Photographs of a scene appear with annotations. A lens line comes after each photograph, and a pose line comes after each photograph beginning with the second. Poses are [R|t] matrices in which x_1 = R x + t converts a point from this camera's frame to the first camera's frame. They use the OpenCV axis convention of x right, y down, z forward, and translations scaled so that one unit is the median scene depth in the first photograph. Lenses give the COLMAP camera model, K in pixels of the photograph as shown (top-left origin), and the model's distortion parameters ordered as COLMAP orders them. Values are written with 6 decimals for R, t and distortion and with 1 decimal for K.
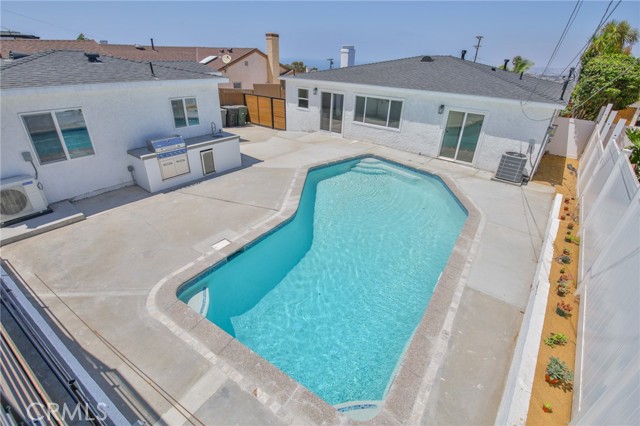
lens RADIAL K [[292.2, 0, 321.7], [0, 292.2, 212.4], [0, 0, 1]] dist [-0.013190, -0.002583]
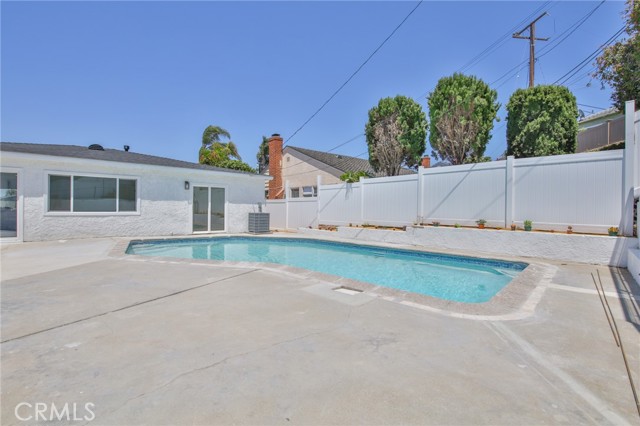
lens RADIAL K [[292.2, 0, 322.1], [0, 292.2, 211.6], [0, 0, 1]] dist [-0.013190, -0.002583]
pose [[0.168679, -0.045247, 0.984632, -0.508494], [0.456377, 0.889003, -0.037330, -0.021470], [-0.873652, 0.455660, 0.170606, 0.462654]]
